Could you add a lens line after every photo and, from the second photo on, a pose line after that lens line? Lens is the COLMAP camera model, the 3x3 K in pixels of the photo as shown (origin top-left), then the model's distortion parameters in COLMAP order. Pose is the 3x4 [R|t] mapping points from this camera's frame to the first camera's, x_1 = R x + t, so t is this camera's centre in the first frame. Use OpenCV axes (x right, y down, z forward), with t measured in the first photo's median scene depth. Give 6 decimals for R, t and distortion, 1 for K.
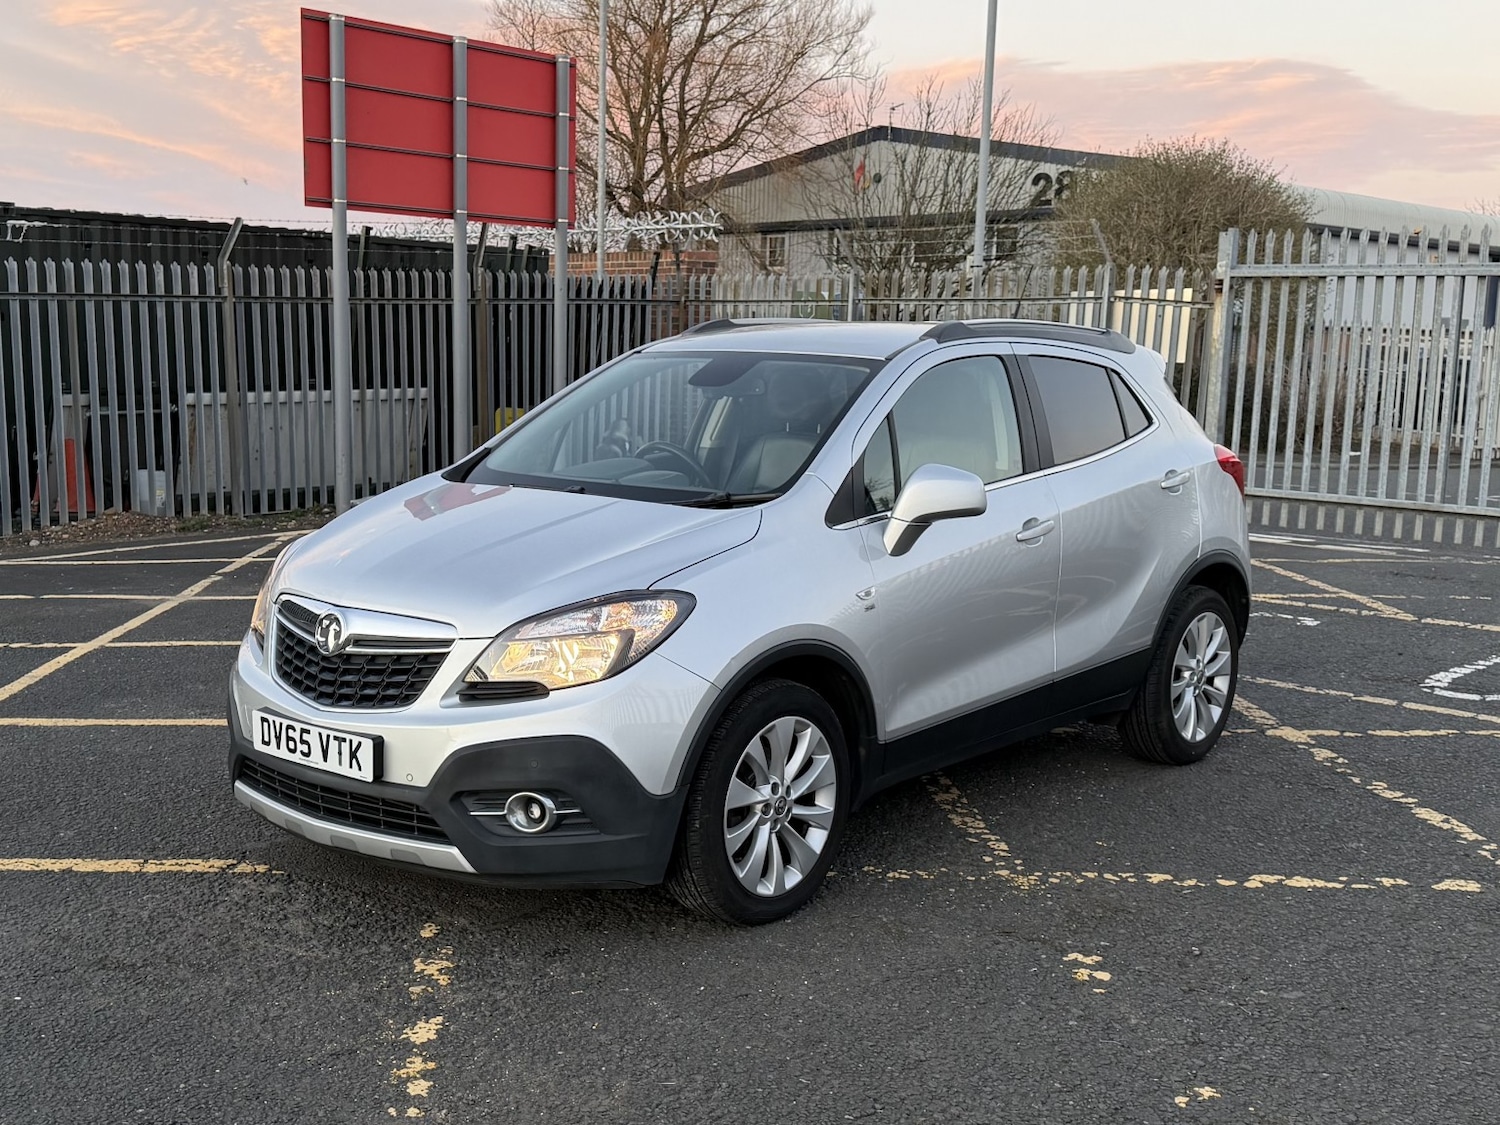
lens RADIAL K [[1740.0, 0, 690.5], [0, 1740.0, 602.7], [0, 0, 1]] dist [0.191839, -0.465345]
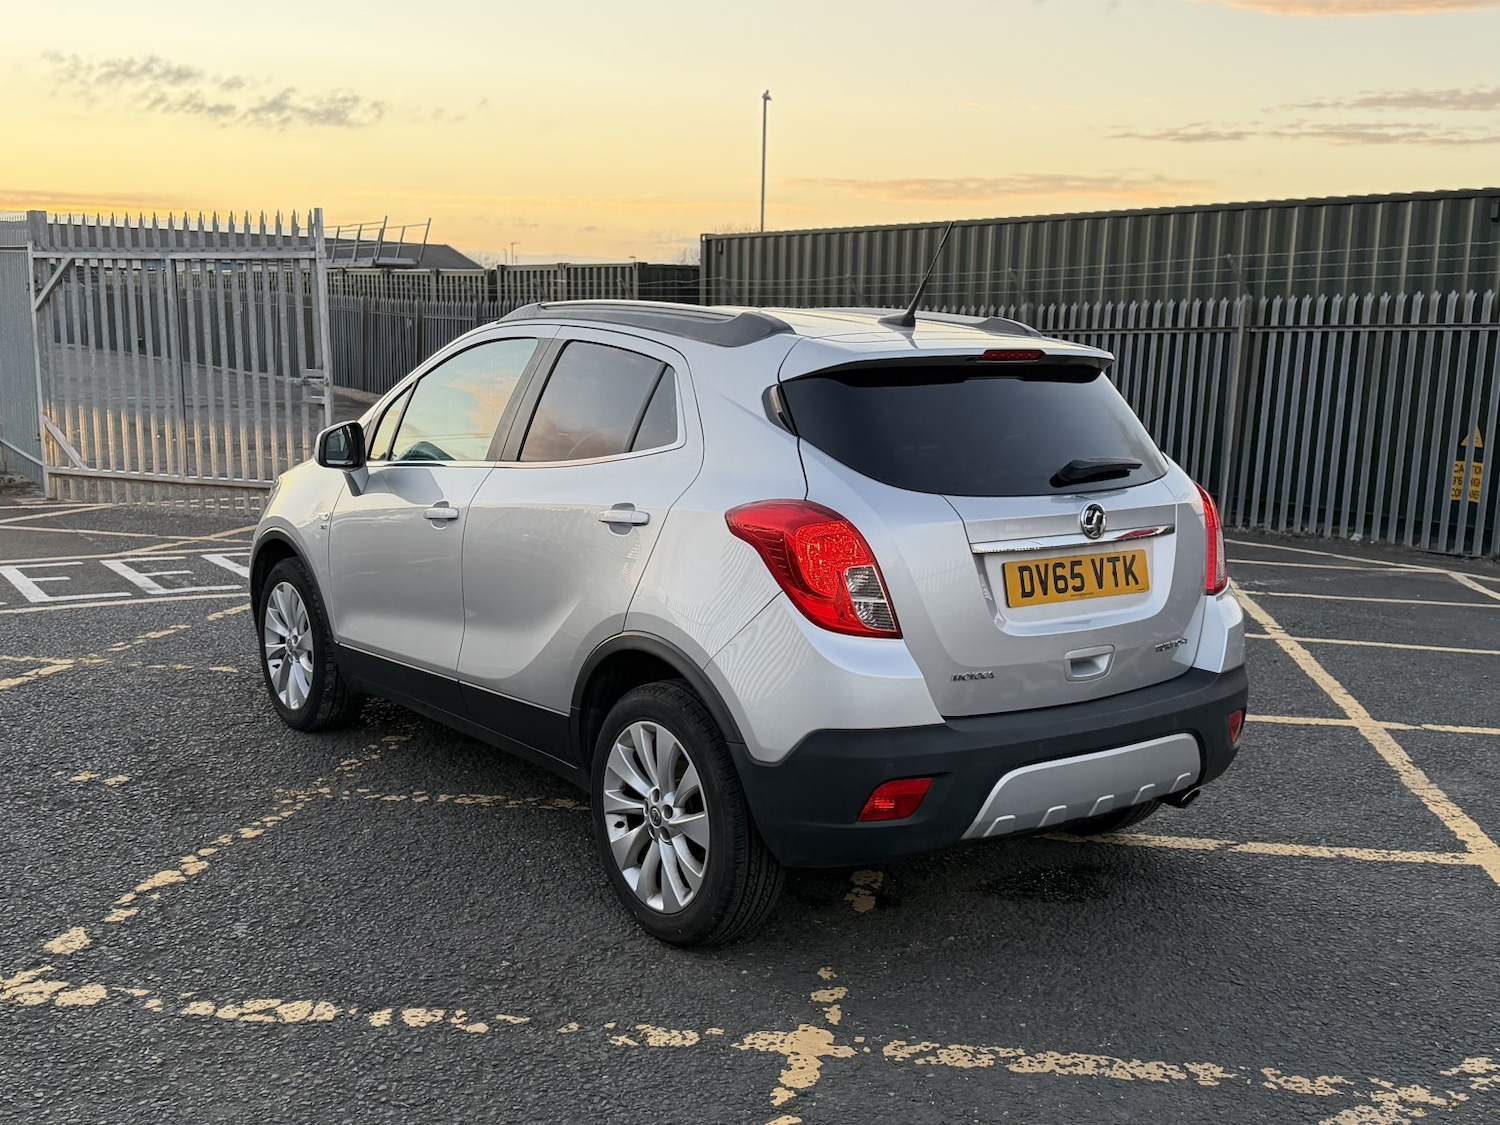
lens RADIAL K [[1559.2, 0, 755.2], [0, 1559.2, 597.2], [0, 0, 1]] dist [0.185373, -0.416249]
pose [[-0.206678, 0.148546, -0.967067, 1.074514], [-0.174710, 0.966919, 0.185862, -0.201415], [0.962684, 0.207370, -0.173888, 1.405911]]
